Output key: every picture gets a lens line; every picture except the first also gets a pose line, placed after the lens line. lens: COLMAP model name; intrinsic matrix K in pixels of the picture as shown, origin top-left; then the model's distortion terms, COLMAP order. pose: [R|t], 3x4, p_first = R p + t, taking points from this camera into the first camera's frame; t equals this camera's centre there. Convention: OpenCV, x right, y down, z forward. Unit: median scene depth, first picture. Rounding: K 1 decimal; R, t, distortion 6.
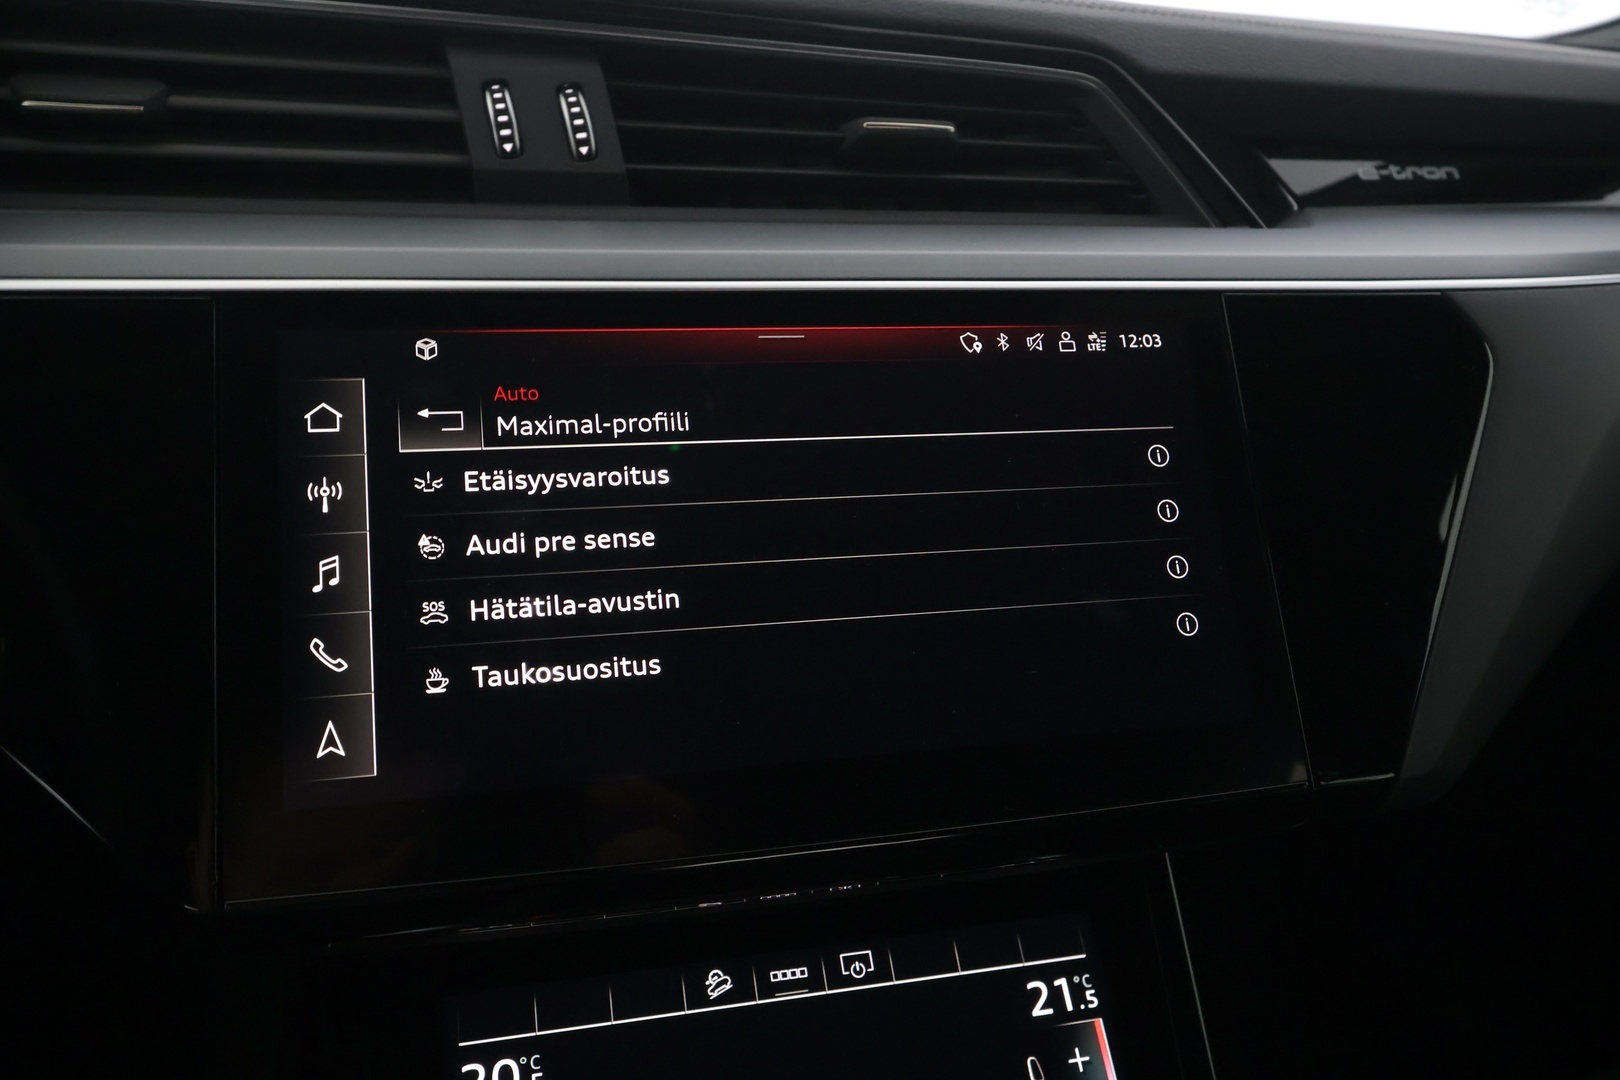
lens RADIAL K [[1275.3, 0, 815.3], [0, 1275.3, 537.9], [0, 0, 1]] dist [-0.002396, 0.010132]
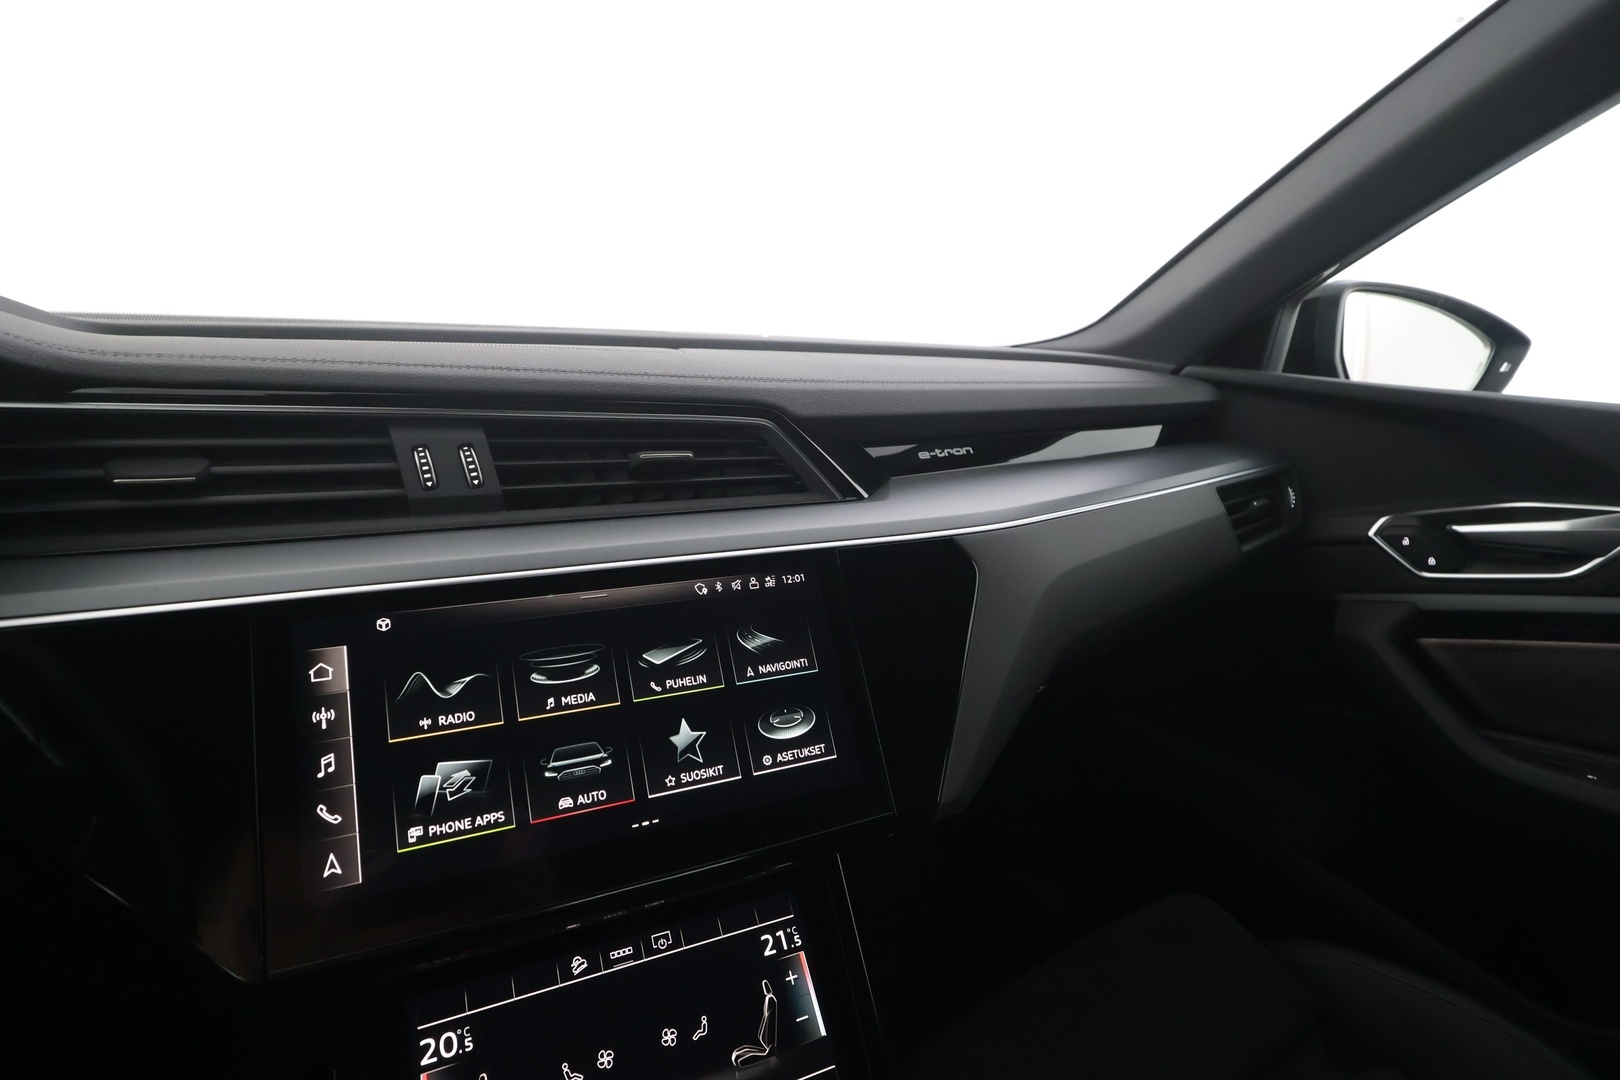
lens RADIAL K [[828.3, 0, 807.9], [0, 828.3, 542.3], [0, 0, 1]] dist [0.001746, 0.000094]
pose [[0.981666, -0.055301, 0.182409, 0.053099], [0.068564, 0.995380, -0.067218, -0.116626], [-0.177849, 0.078492, 0.980922, -0.185109]]
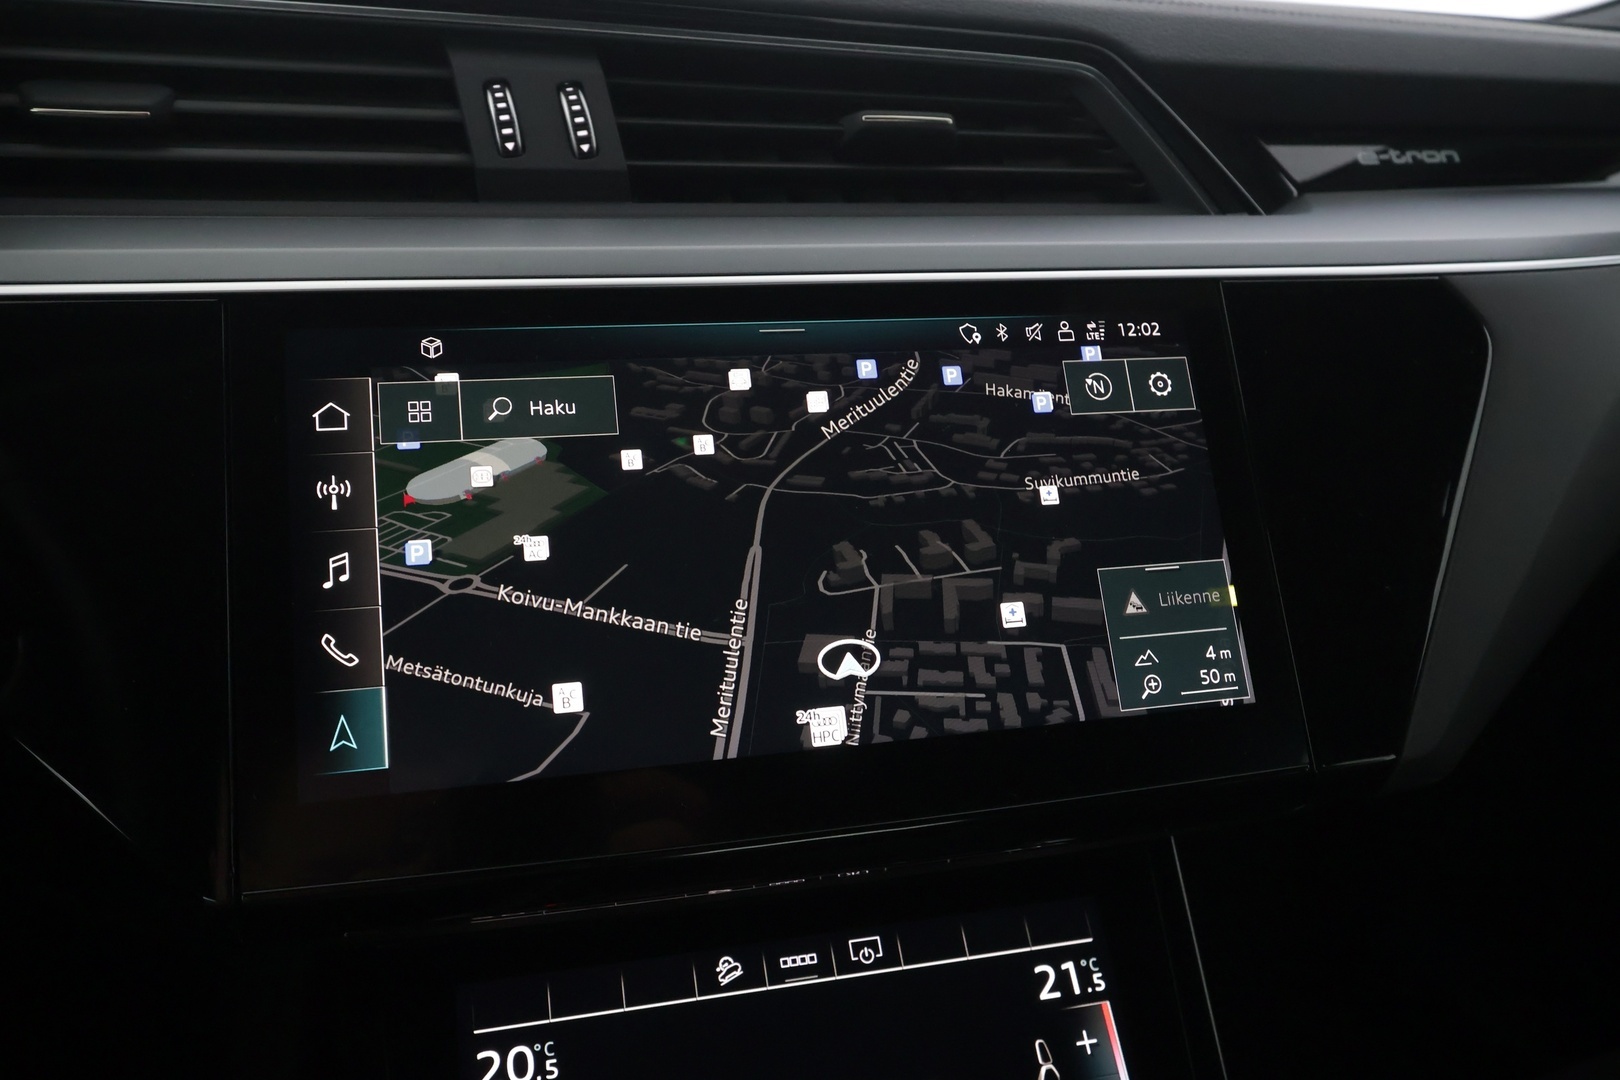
lens RADIAL K [[1275.3, 0, 814.8], [0, 1275.3, 537.2], [0, 0, 1]] dist [-0.002396, 0.010132]
pose [[0.999883, -0.012619, -0.008639, 0.005196], [0.012673, 0.999901, 0.006171, 0.000212], [0.008560, -0.006279, 0.999944, -0.009753]]
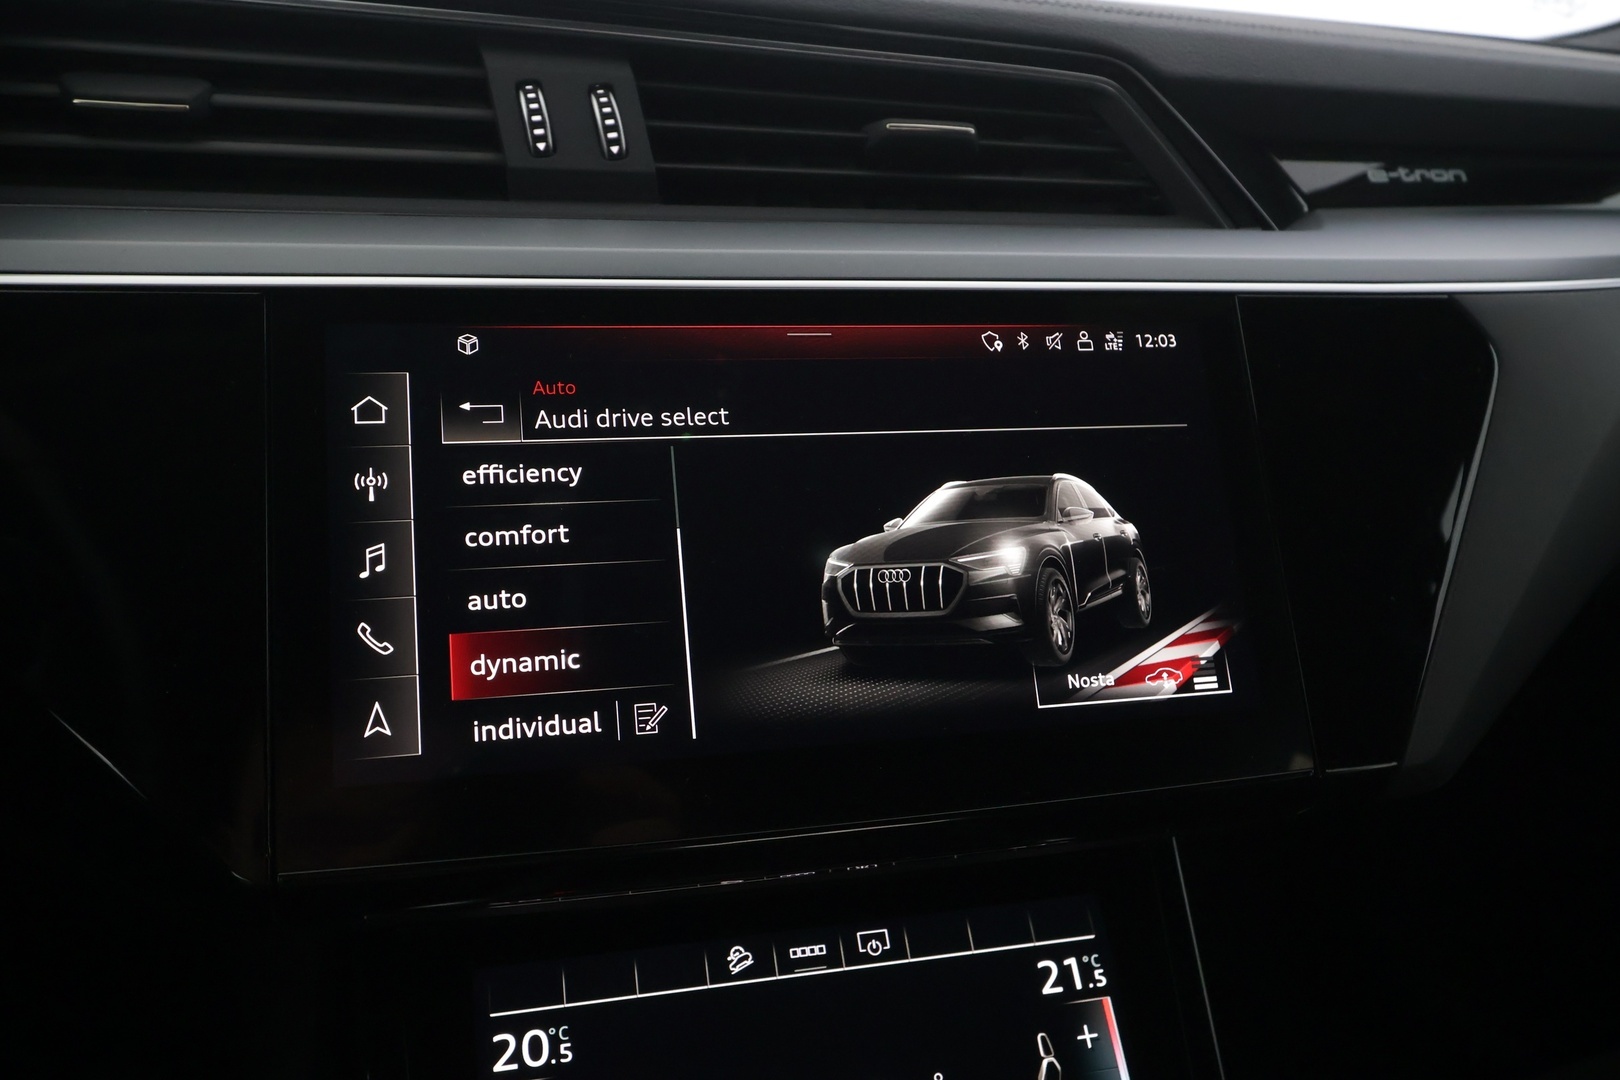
lens RADIAL K [[1275.3, 0, 814.1], [0, 1275.3, 539.7], [0, 0, 1]] dist [-0.002396, 0.010132]
pose [[0.999964, 0.008528, -0.000474, -0.017992], [-0.008523, 0.999910, 0.010401, -0.002086], [0.000562, -0.010396, 0.999946, -0.029684]]
